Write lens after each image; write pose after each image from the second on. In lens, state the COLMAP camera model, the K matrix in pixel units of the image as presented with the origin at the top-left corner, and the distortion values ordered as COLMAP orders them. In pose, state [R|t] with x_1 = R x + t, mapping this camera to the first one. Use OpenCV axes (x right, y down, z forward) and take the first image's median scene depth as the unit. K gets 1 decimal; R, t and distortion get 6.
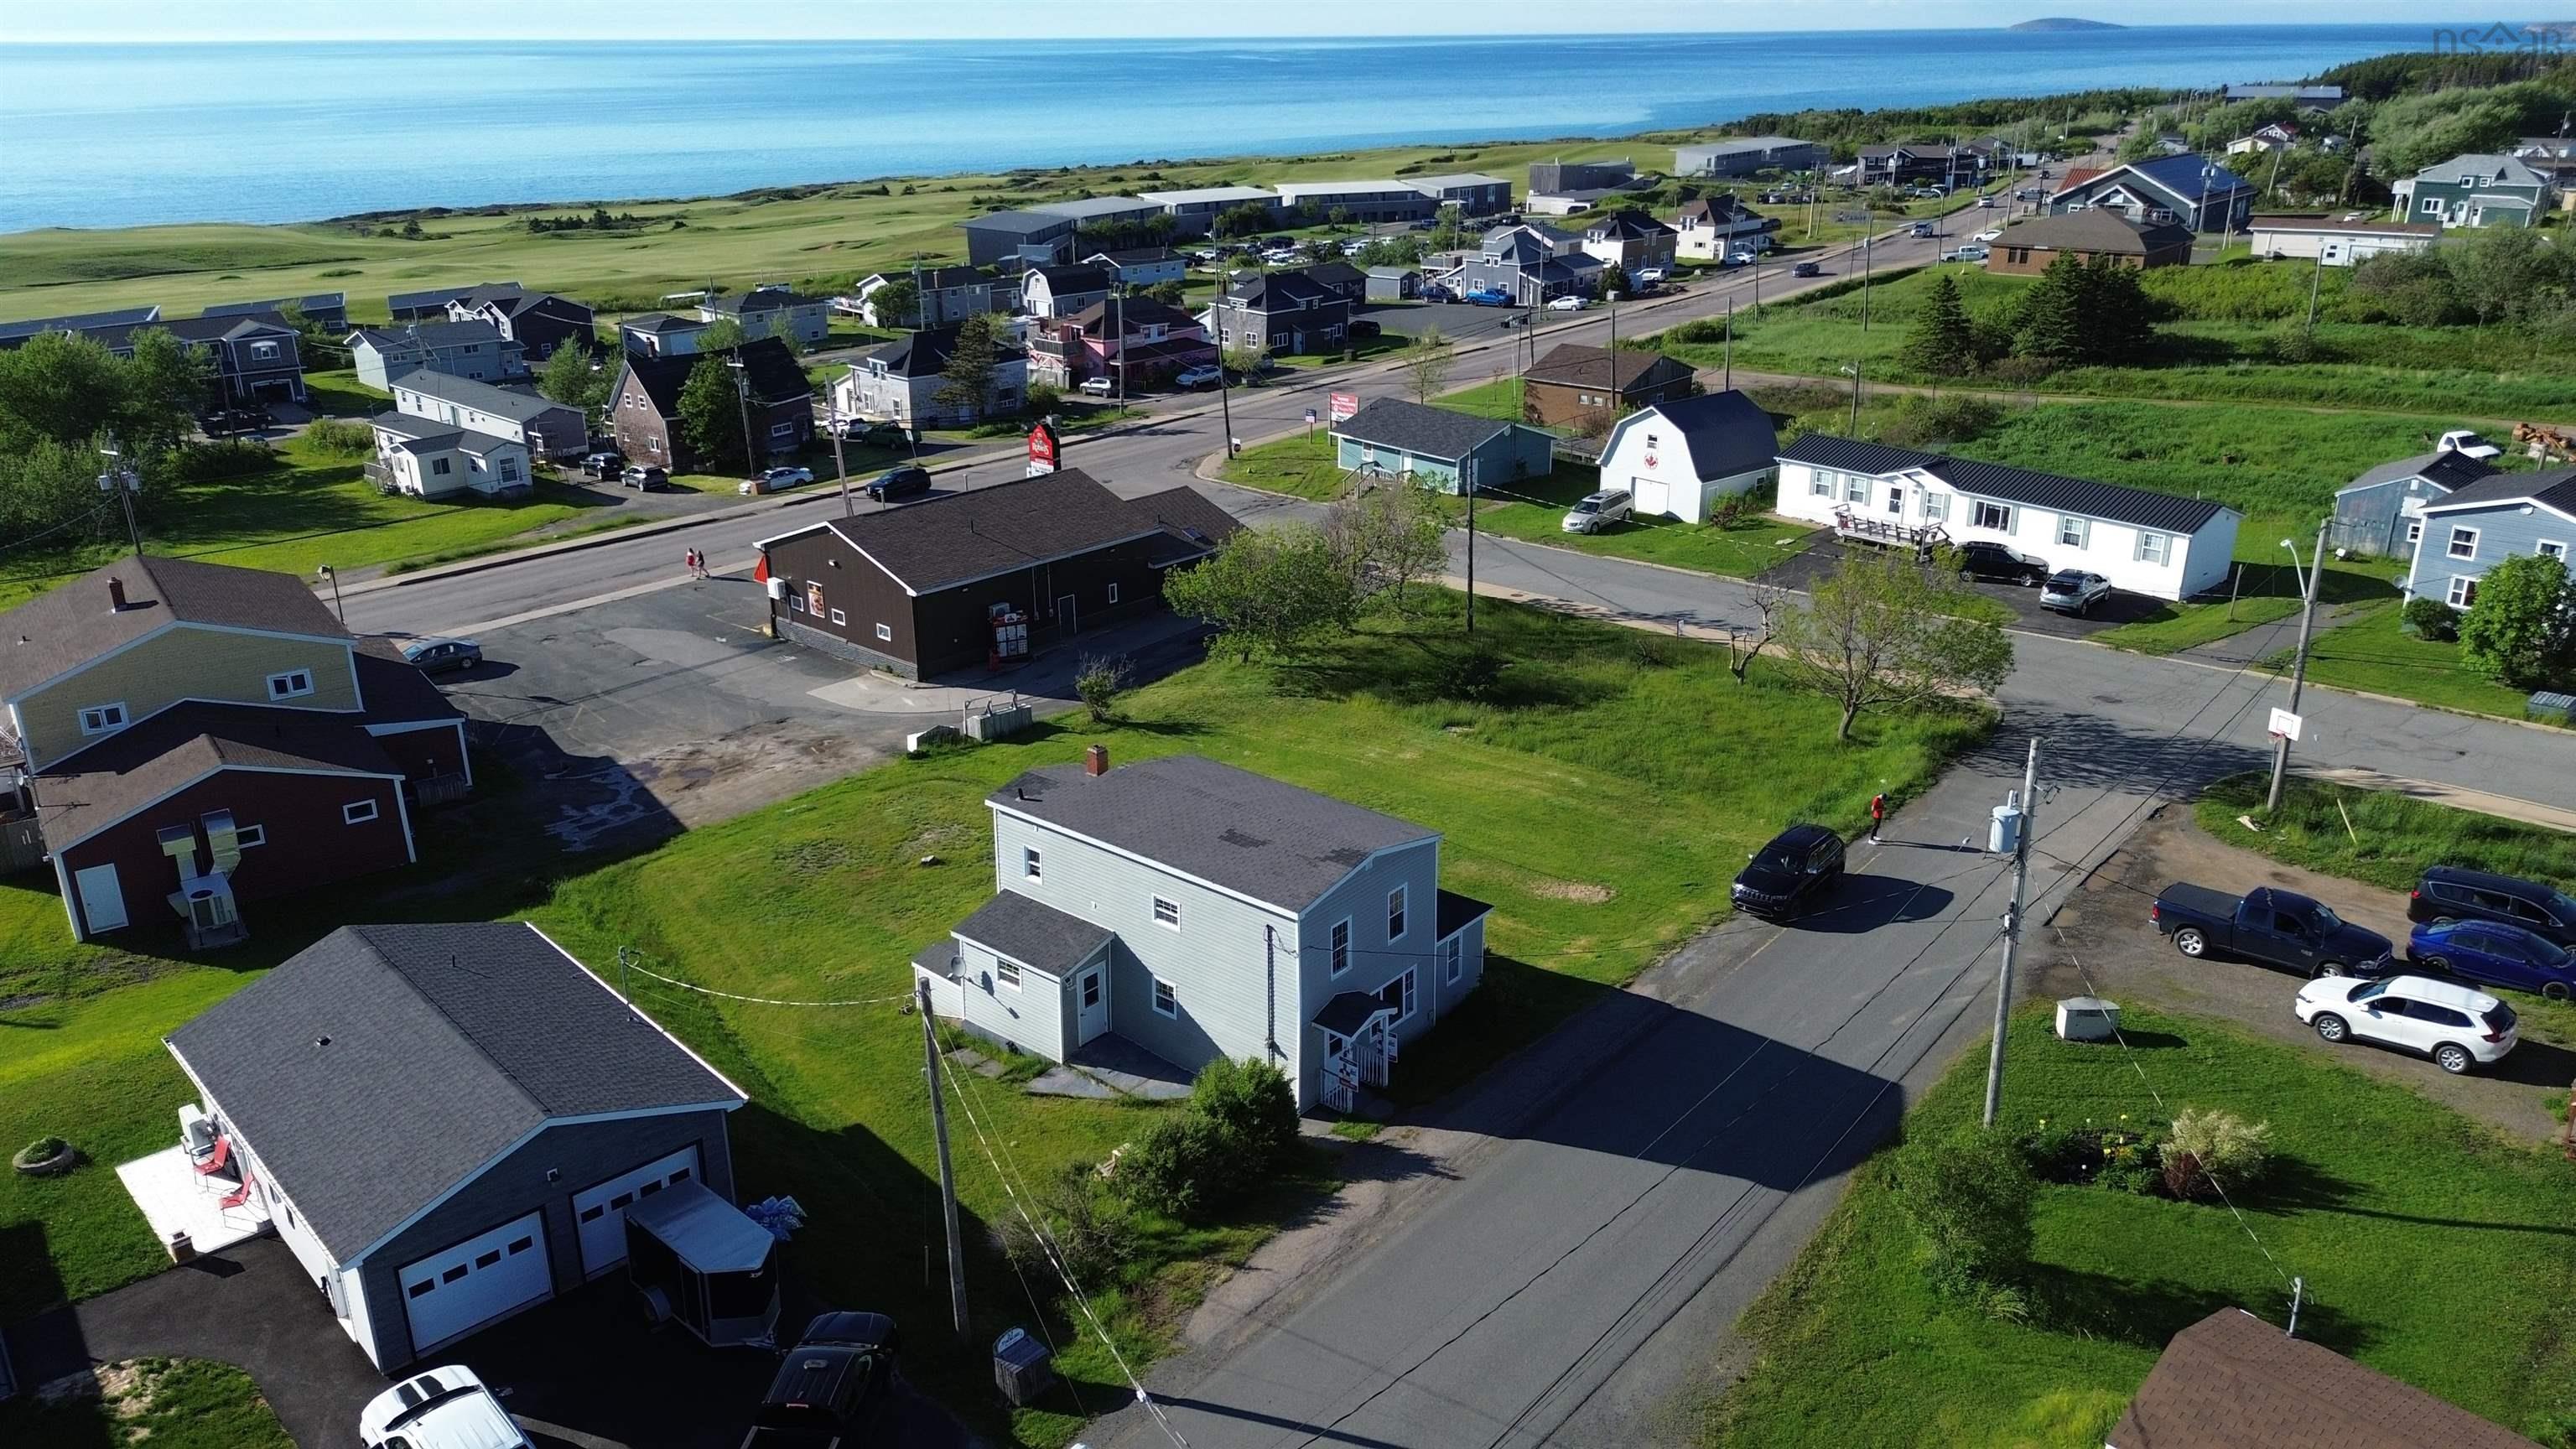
lens RADIAL K [[1823.0, 0, 1291.2], [0, 1823.0, 697.7], [0, 0, 1]] dist [0.063244, -0.062426]
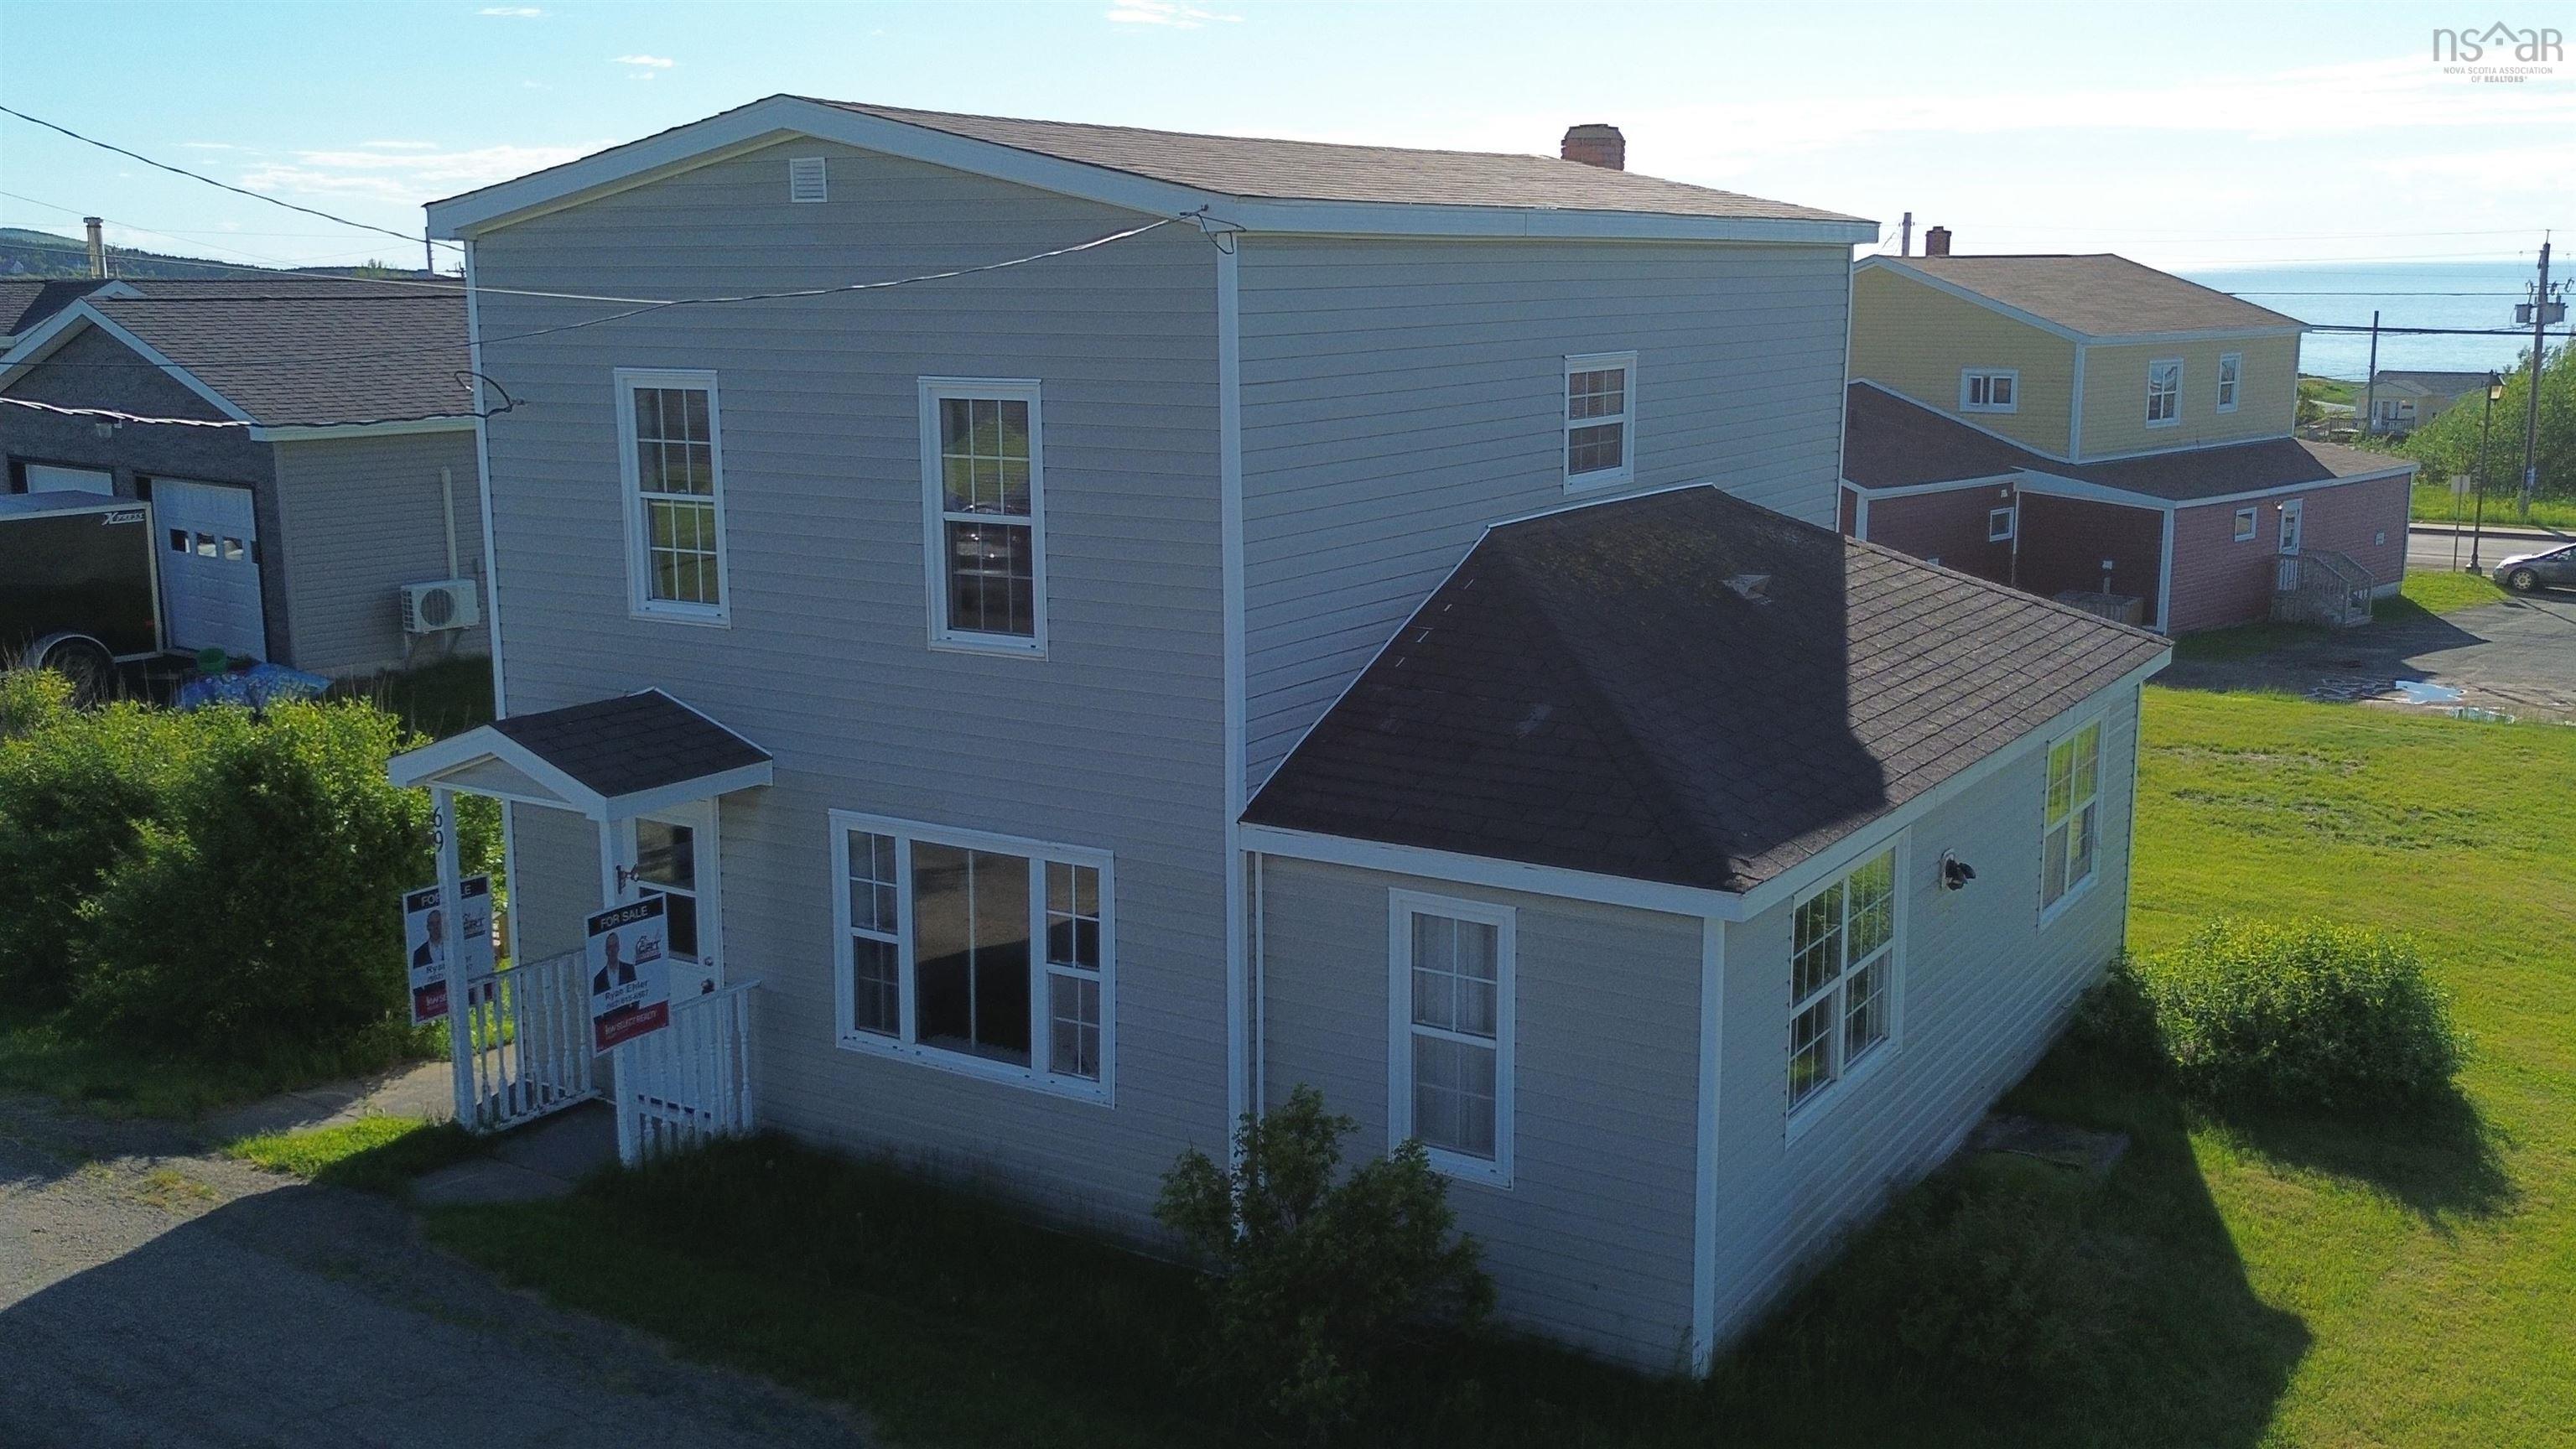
lens RADIAL K [[2376.8, 0, 1285.6], [0, 2376.8, 729.6], [0, 0, 1]] dist [0.049162, 0.000000]
pose [[0.124971, 0.196674, -0.972472, 0.204741], [-0.333477, 0.931459, 0.145525, 0.054323], [0.934438, 0.306111, 0.181992, 0.600732]]
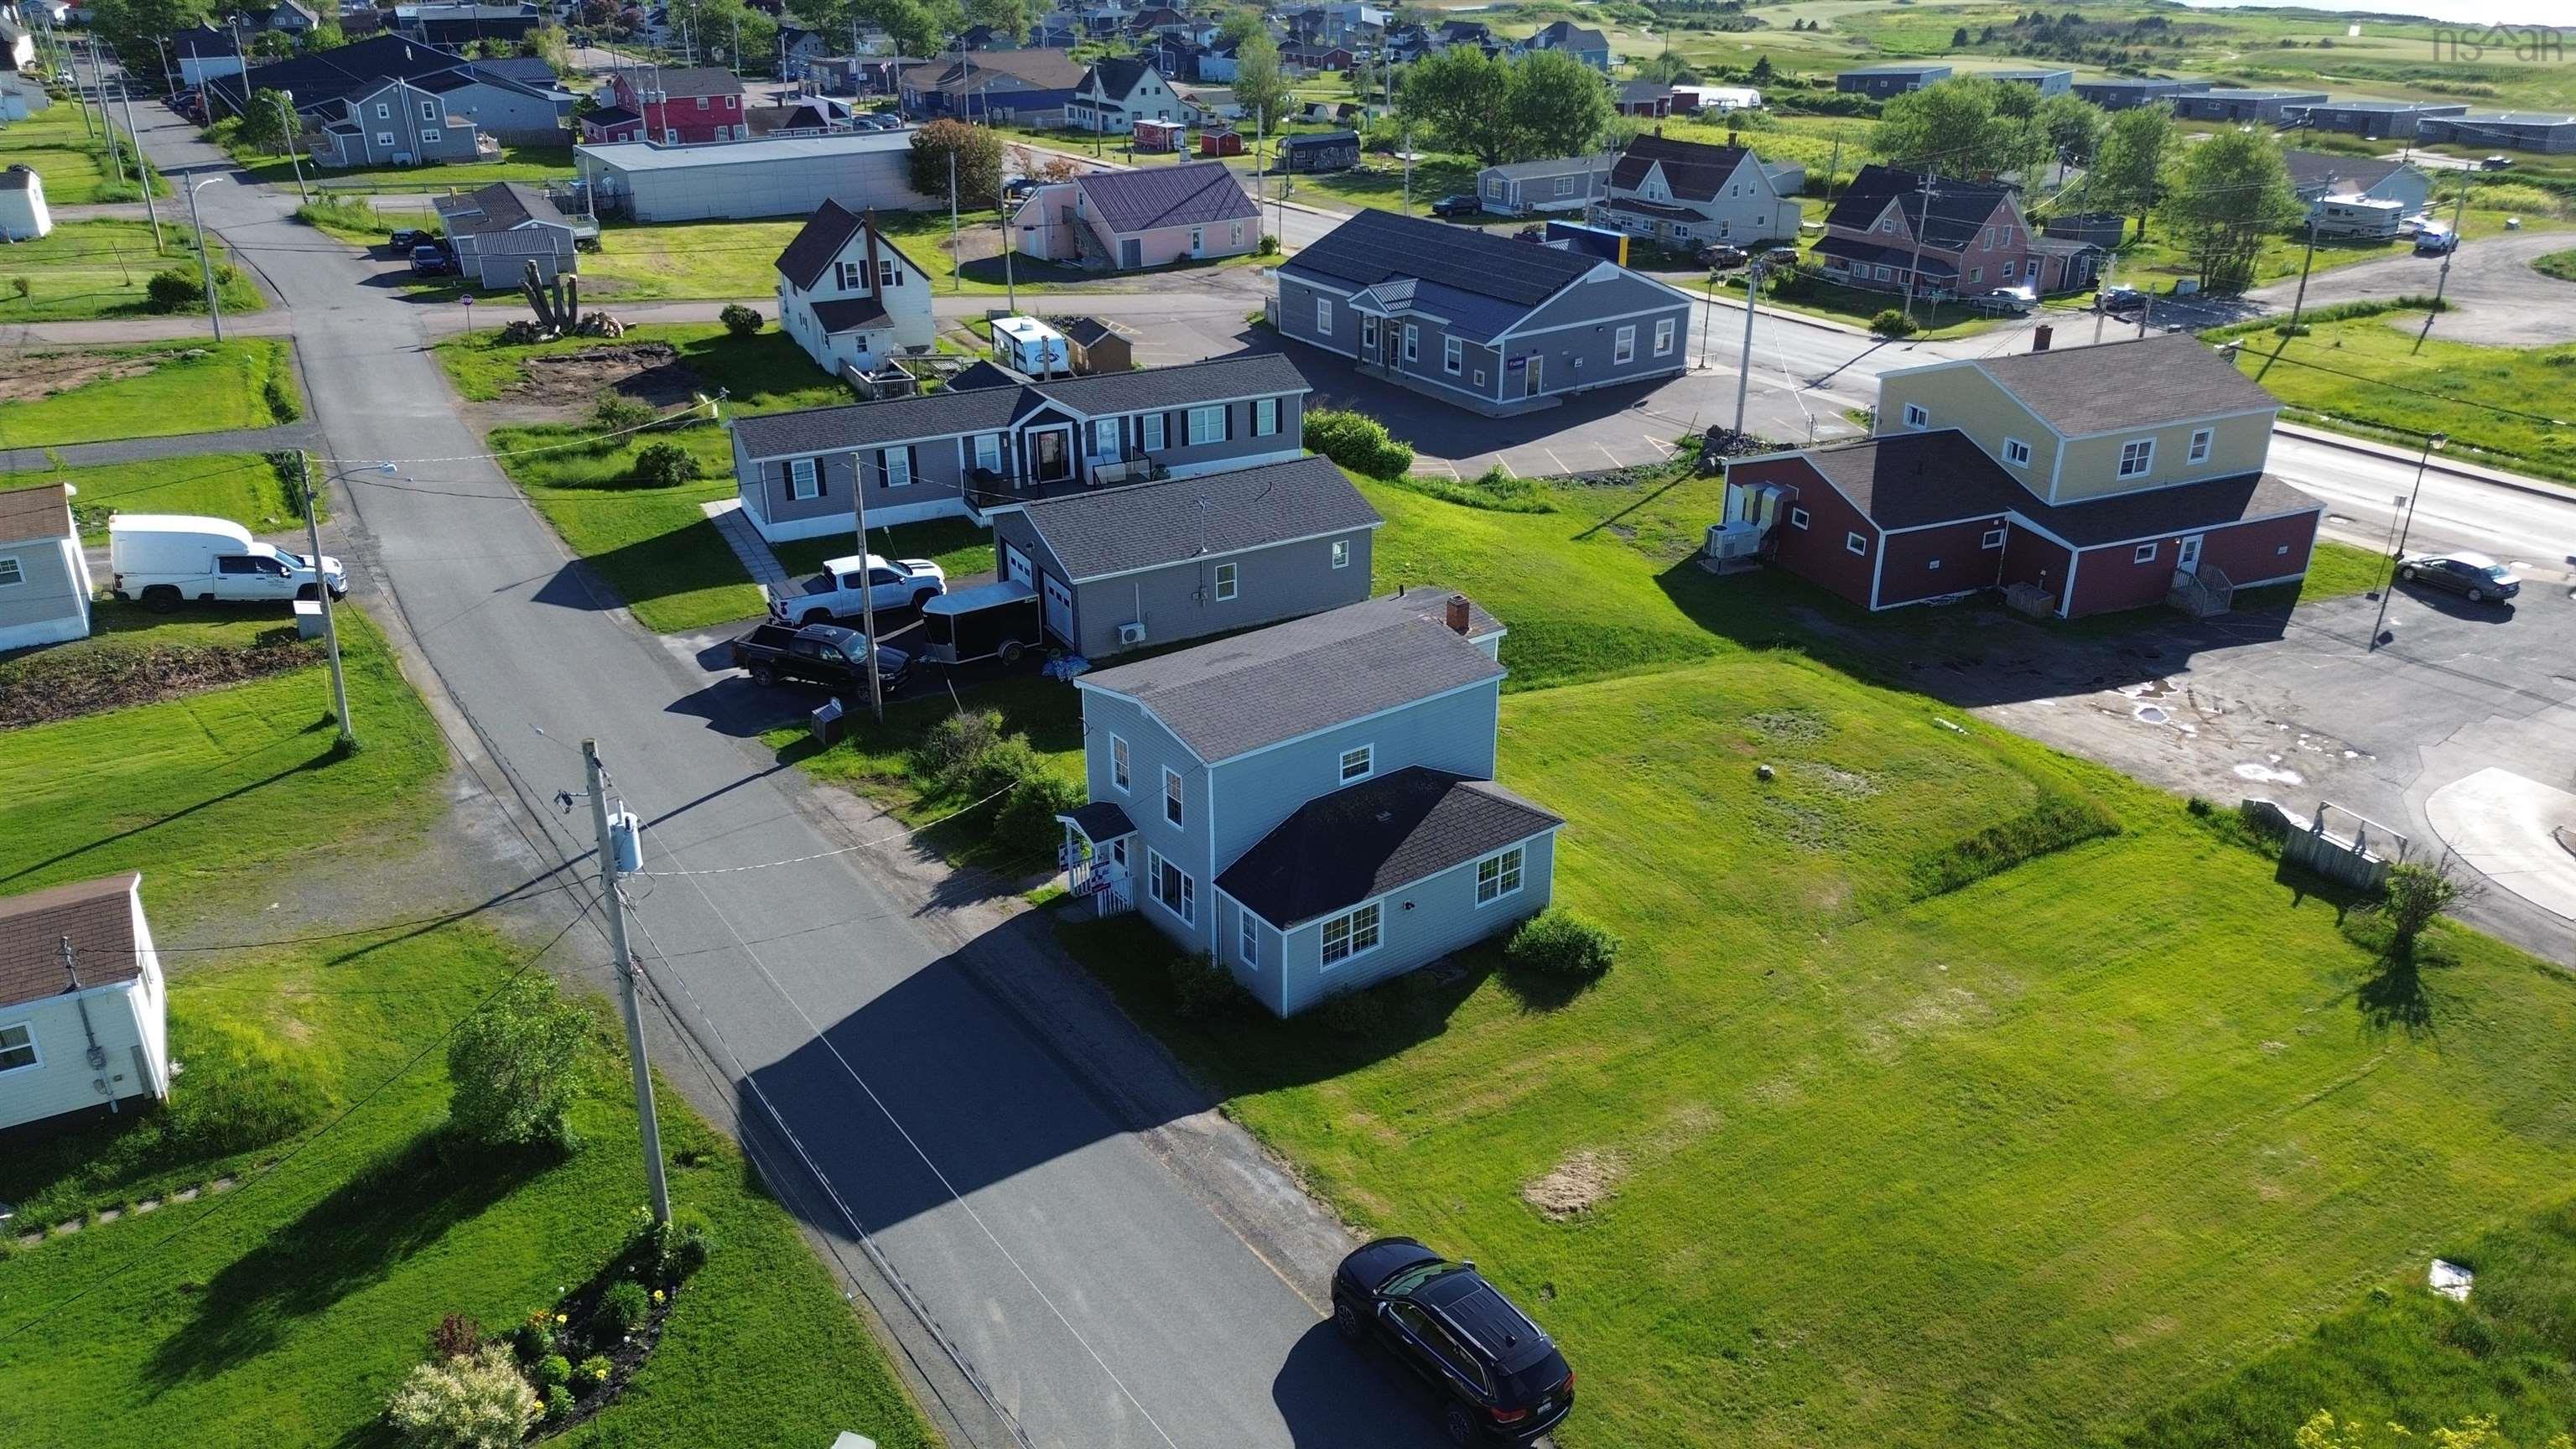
lens RADIAL K [[1823.0, 0, 1277.5], [0, 1823.0, 715.8], [0, 0, 1]] dist [0.063244, -0.062426]
pose [[-0.242978, 0.409432, -0.879390, 0.509278], [-0.321153, 0.821478, 0.471205, -0.222710], [0.915326, 0.396911, -0.068111, 0.664253]]
